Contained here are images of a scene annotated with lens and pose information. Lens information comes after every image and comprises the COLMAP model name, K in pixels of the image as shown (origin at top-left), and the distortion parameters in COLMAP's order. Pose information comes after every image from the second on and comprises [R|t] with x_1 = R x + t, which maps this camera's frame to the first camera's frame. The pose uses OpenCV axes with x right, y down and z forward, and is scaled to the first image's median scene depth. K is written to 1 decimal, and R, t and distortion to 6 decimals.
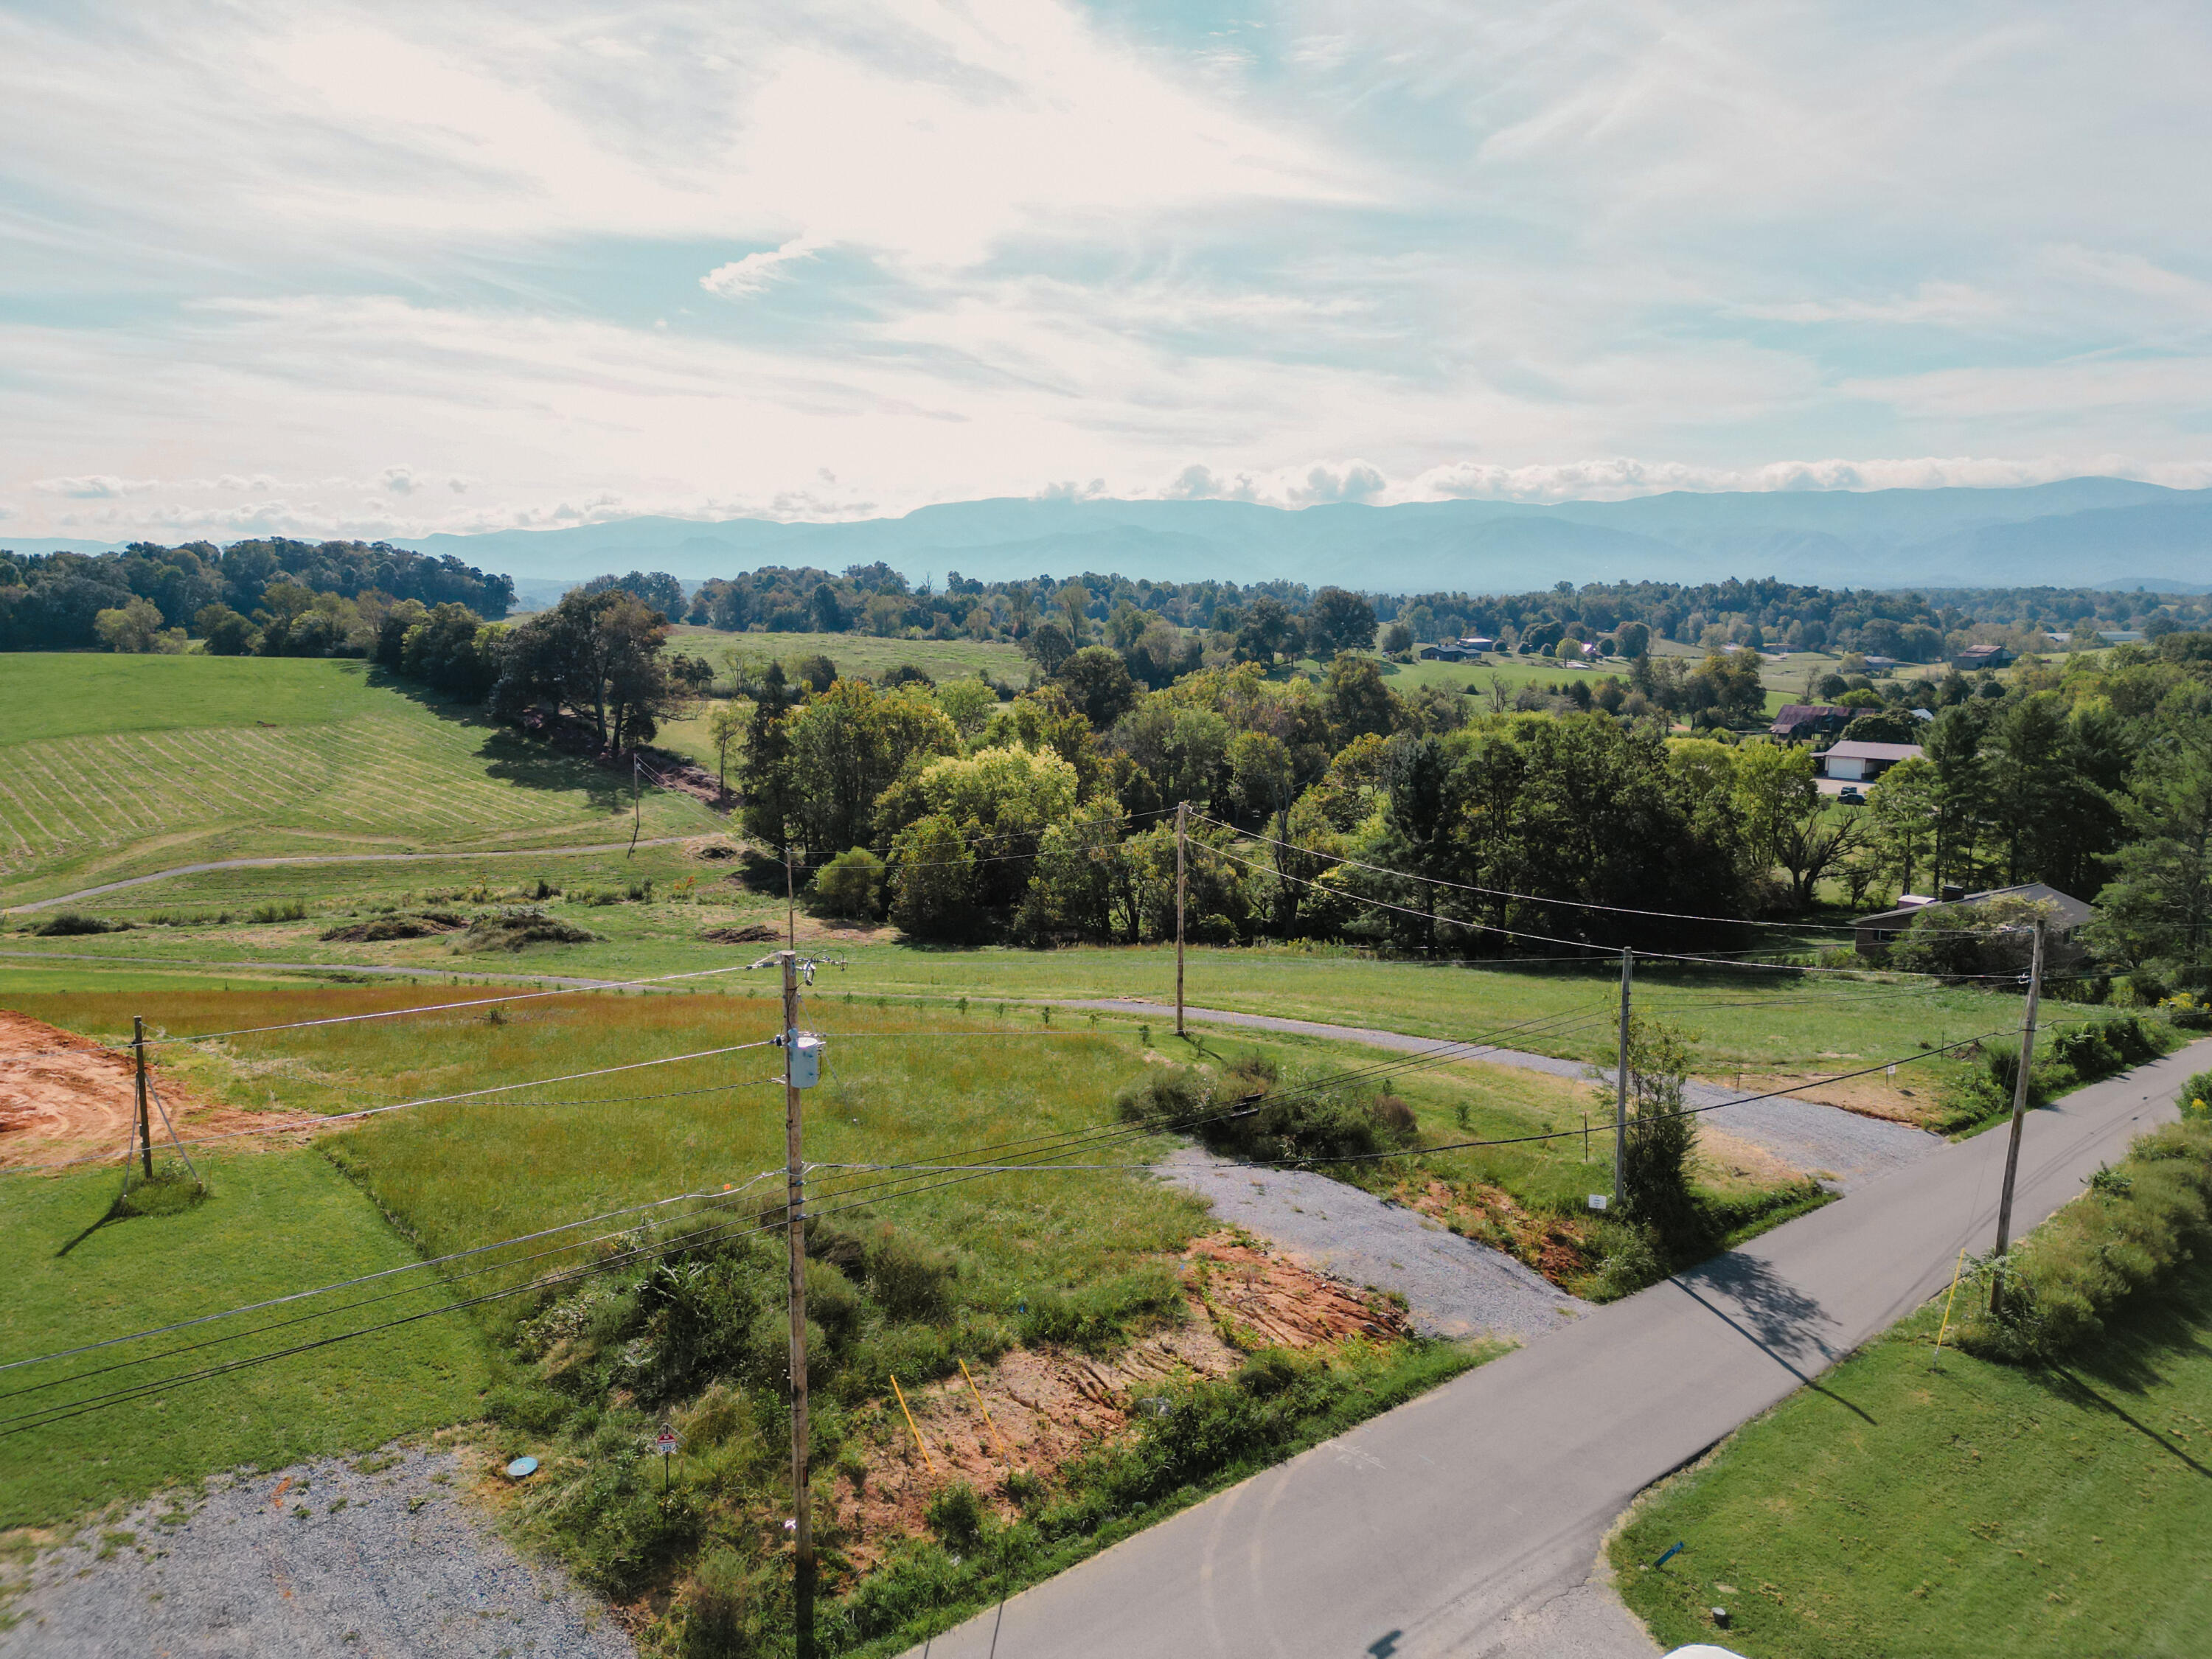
lens RADIAL K [[1540.4, 0, 1110.9], [0, 1540.4, 846.3], [0, 0, 1]] dist [0.084279, -0.087011]
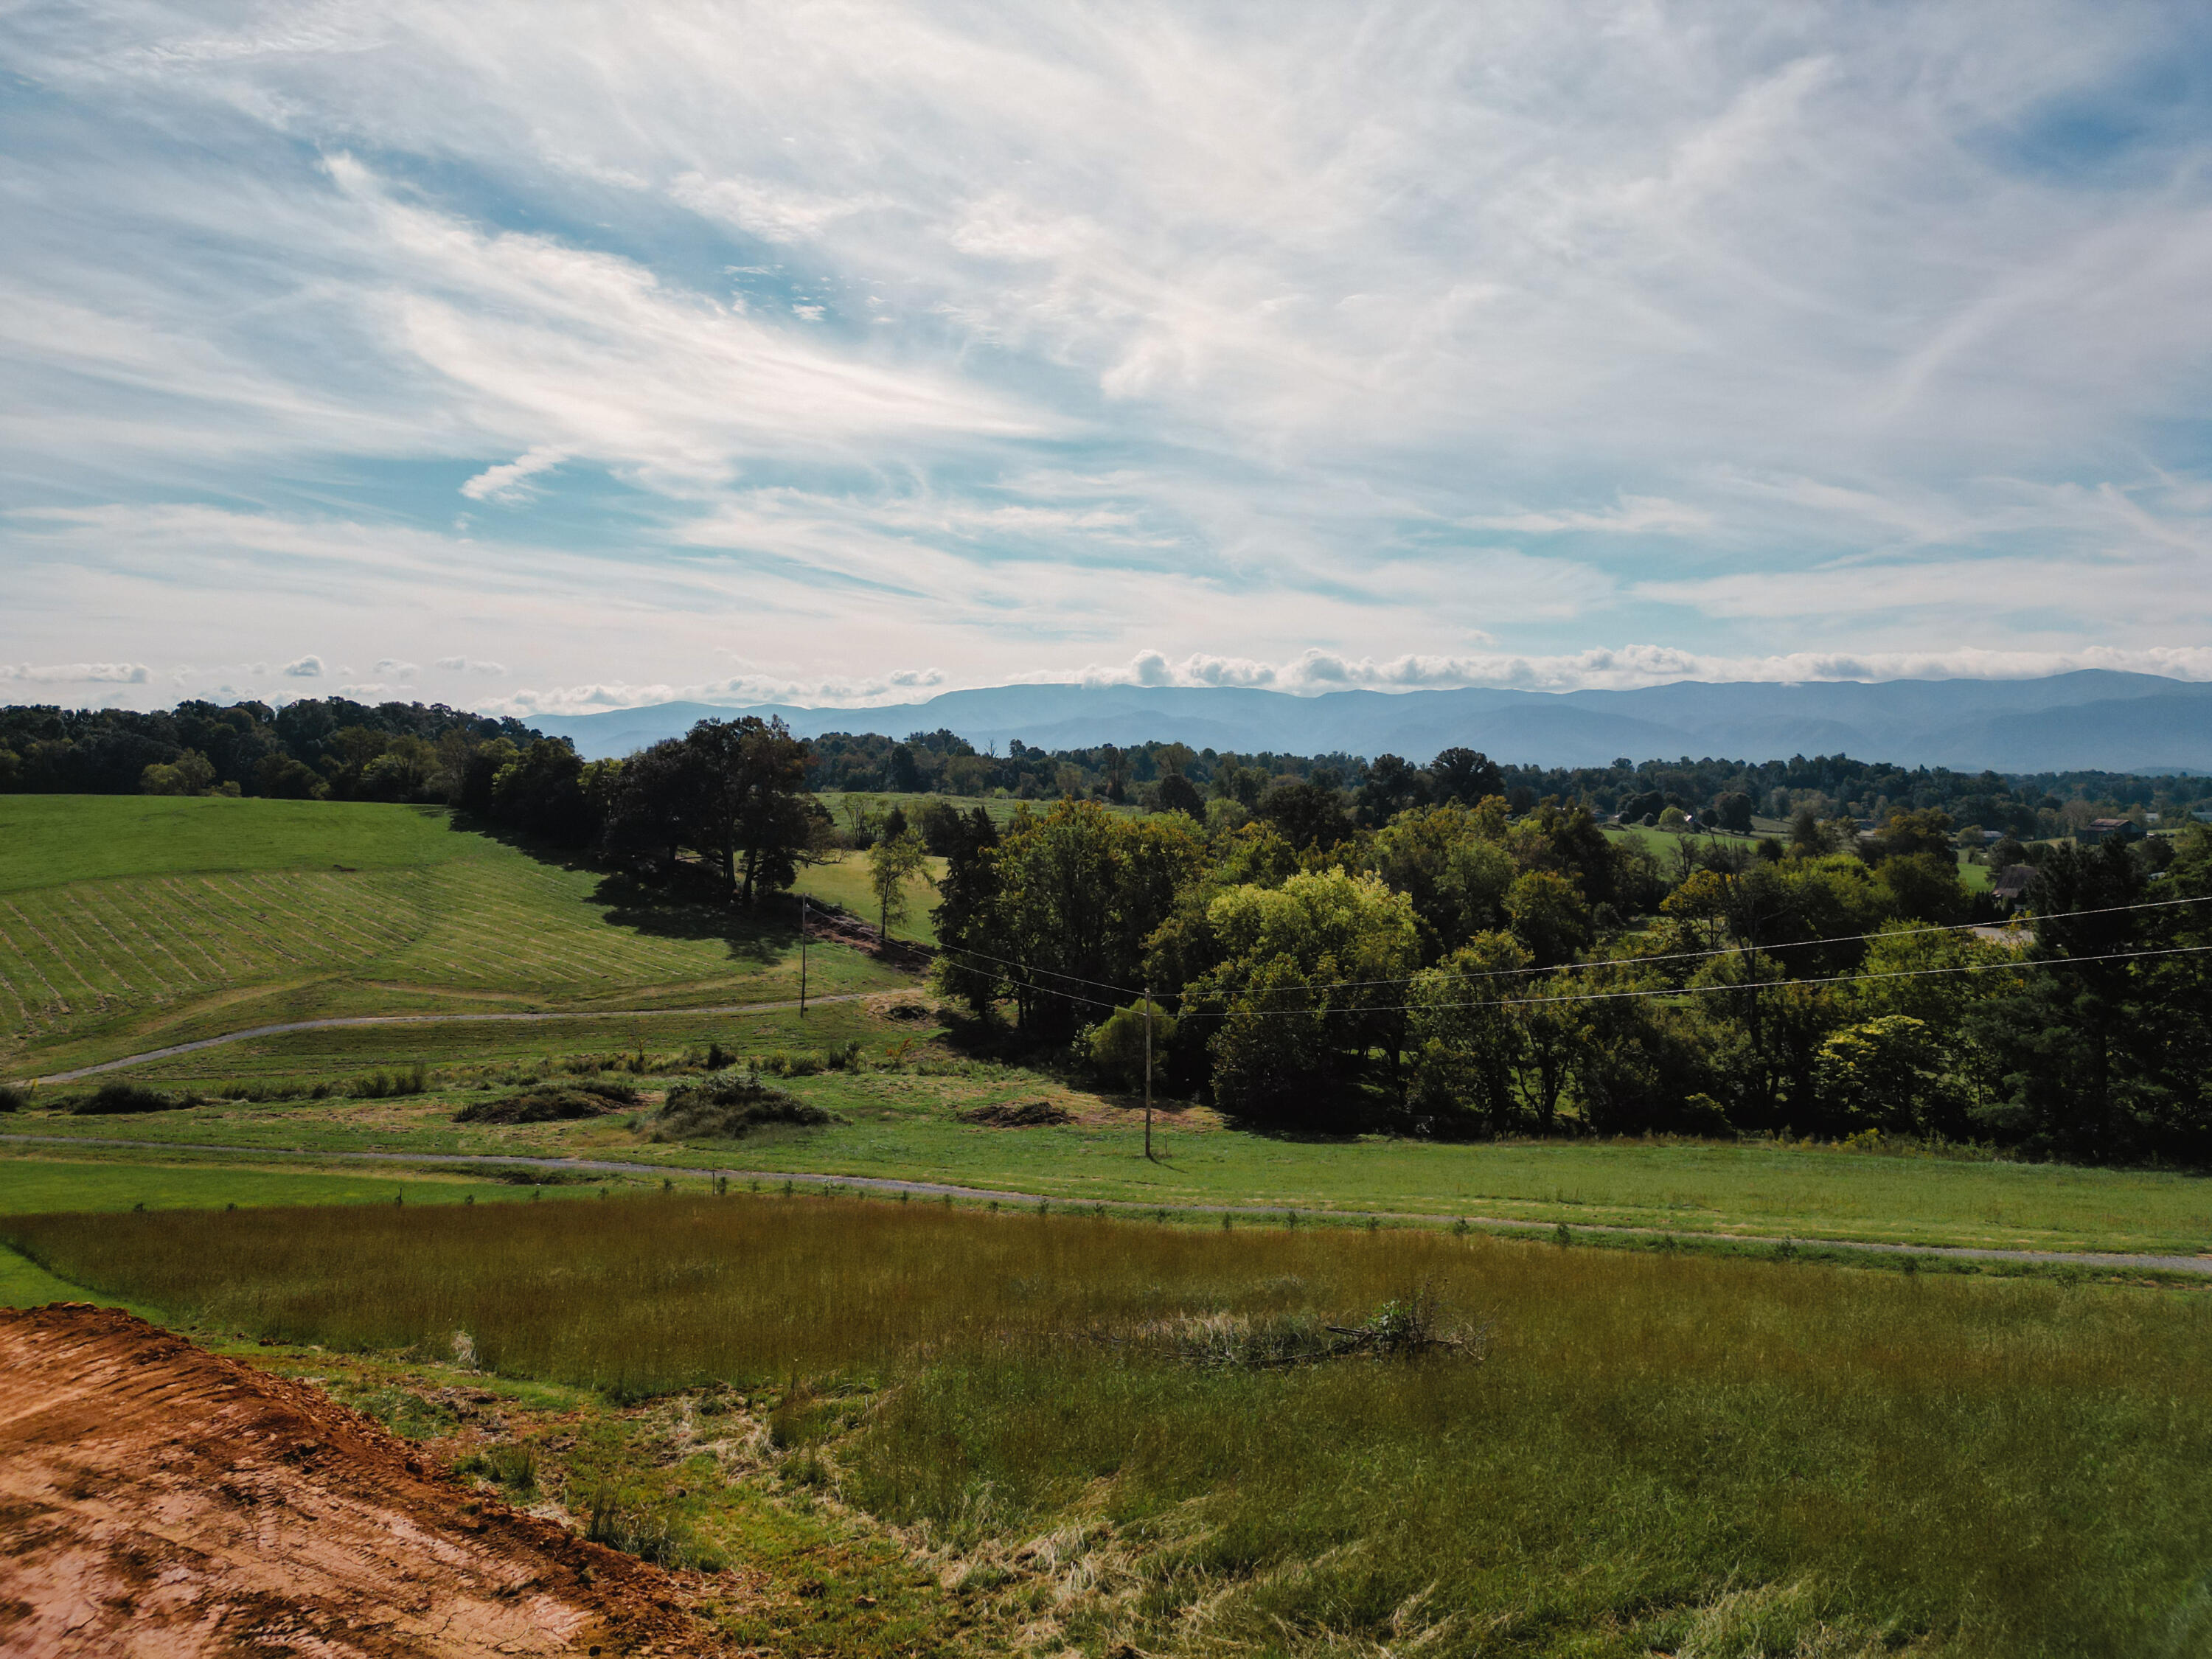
lens RADIAL K [[1540.4, 0, 1108.0], [0, 1540.4, 843.5], [0, 0, 1]] dist [0.084279, -0.087011]
pose [[0.999931, 0.004000, -0.011000, -0.146043], [-0.005284, 0.992841, -0.119327, 0.012544], [0.010444, 0.119377, 0.992794, 0.197434]]
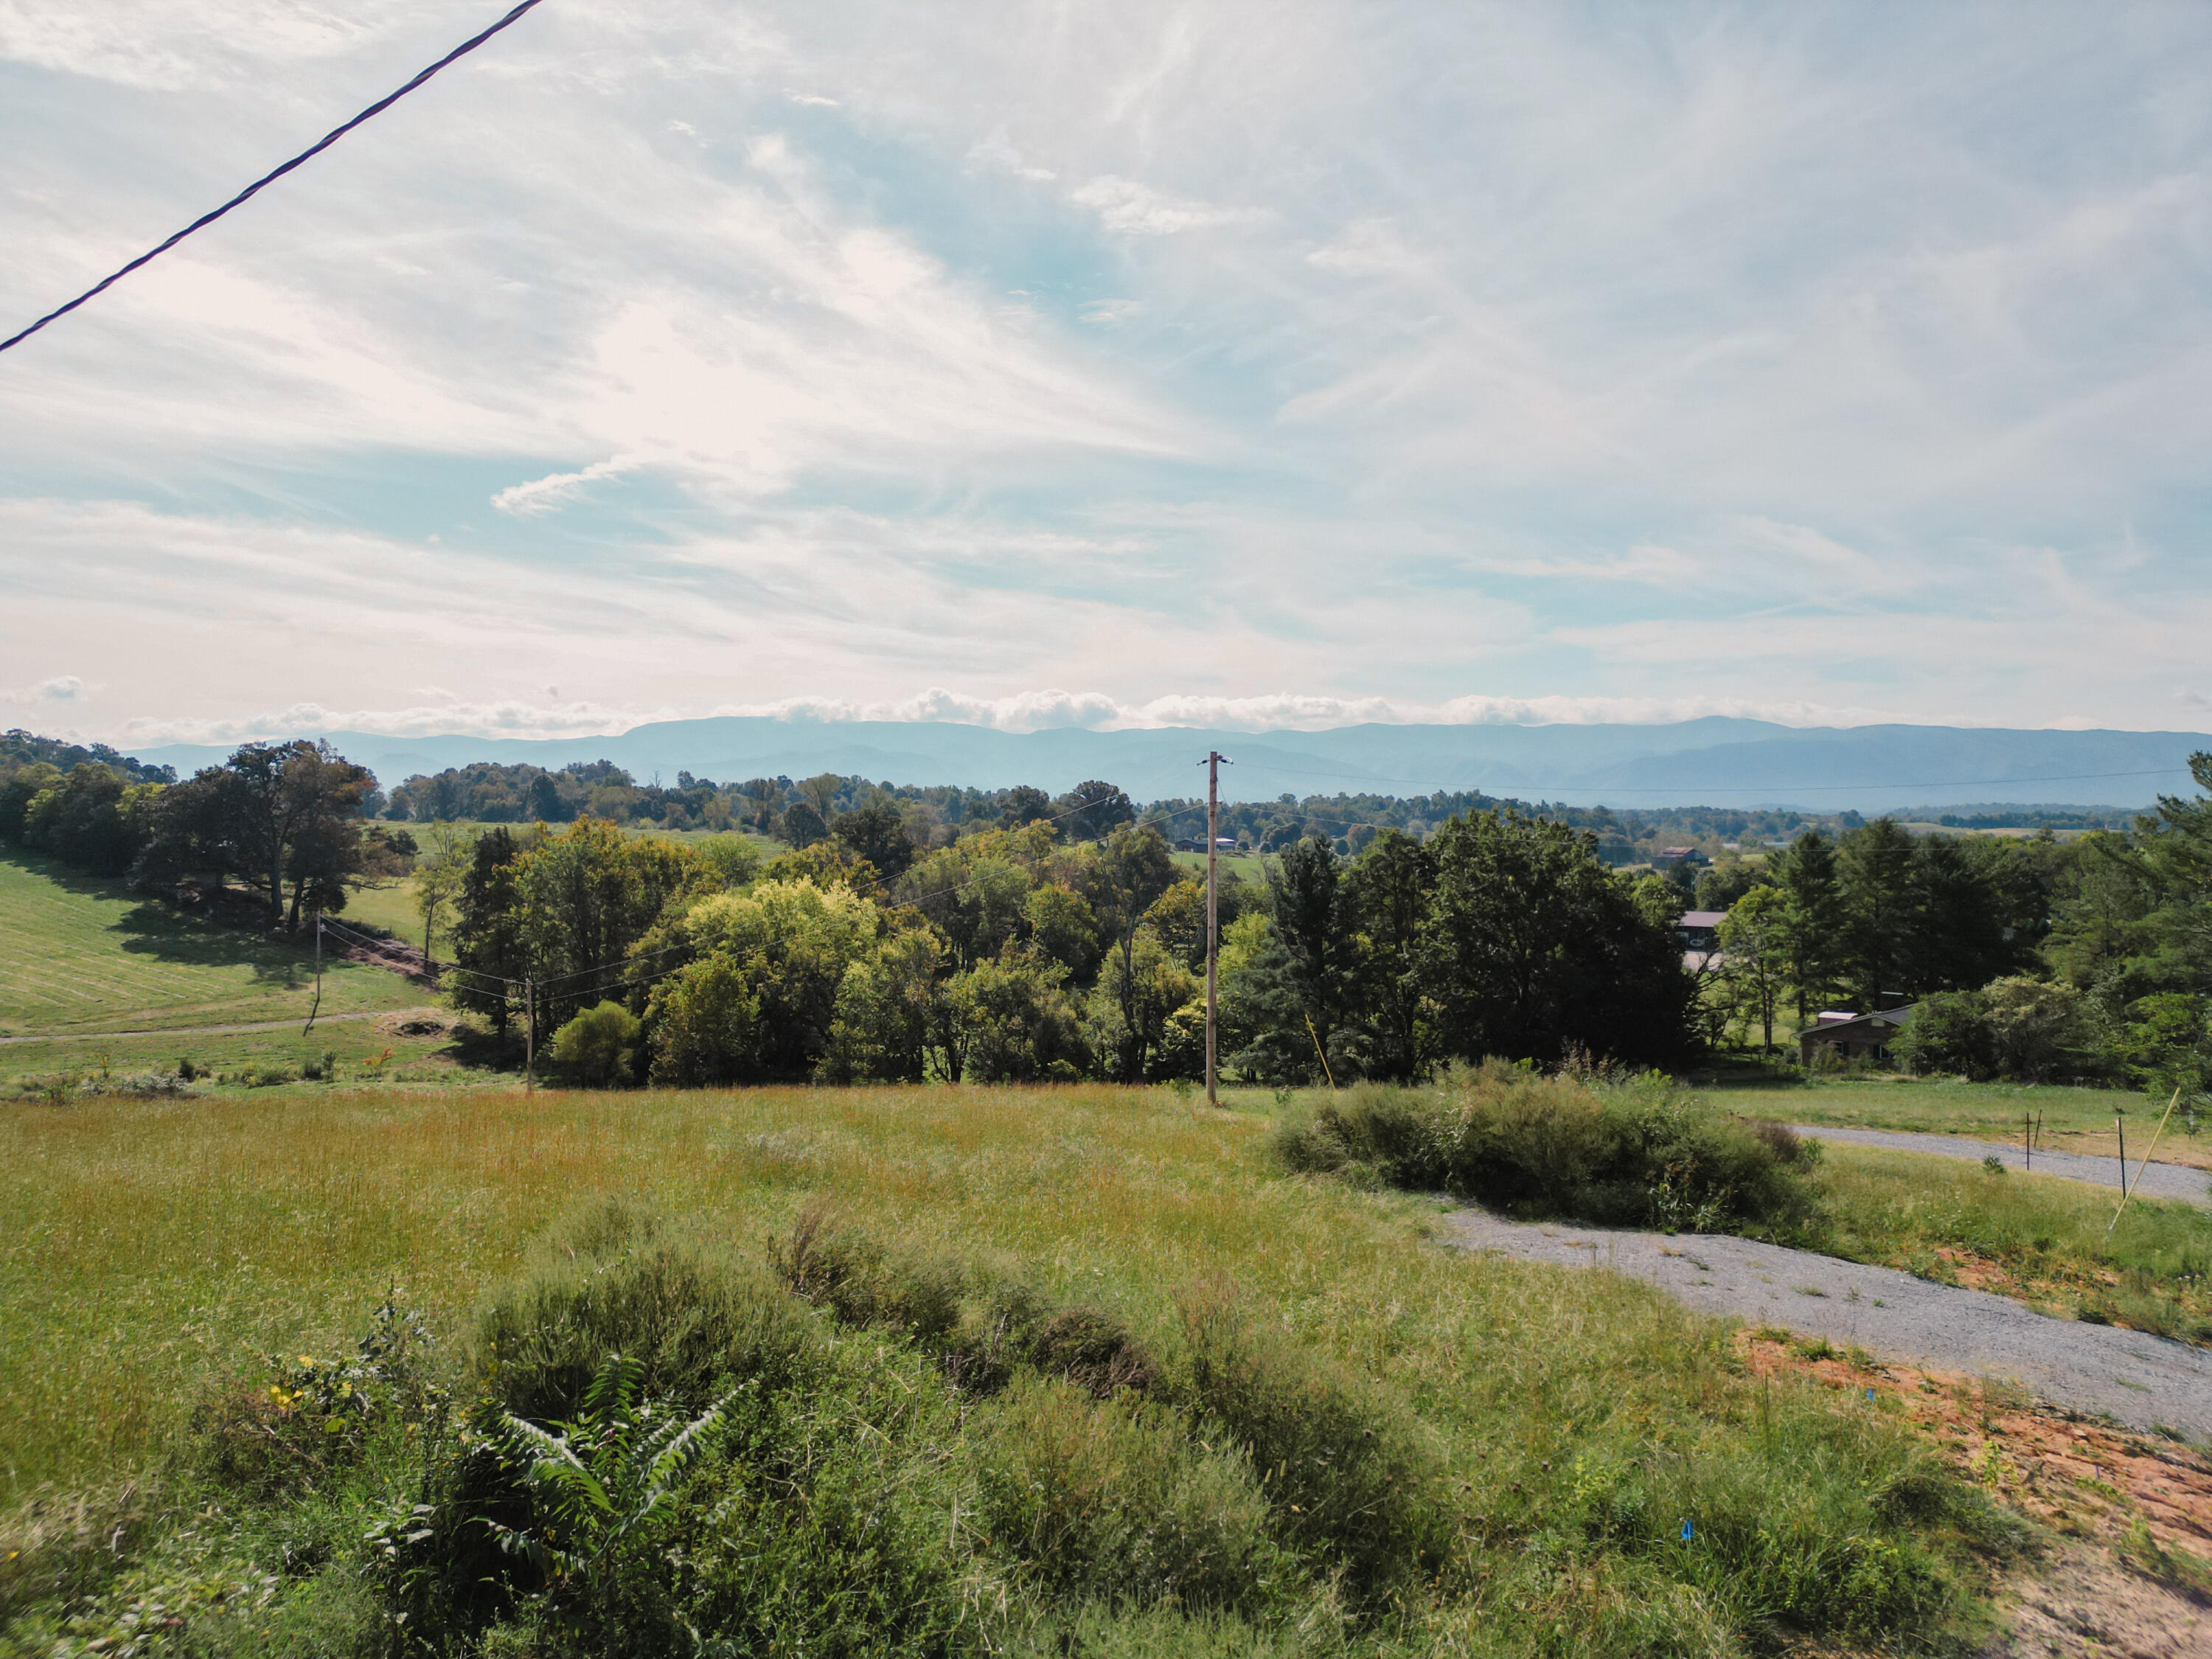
lens RADIAL K [[1540.4, 0, 1108.6], [0, 1540.4, 840.4], [0, 0, 1]] dist [0.084279, -0.087011]
pose [[0.985028, -0.000102, 0.172392, -0.037321], [0.025004, 0.989509, -0.142288, 0.033977], [-0.170569, 0.144468, 0.974697, 0.115179]]
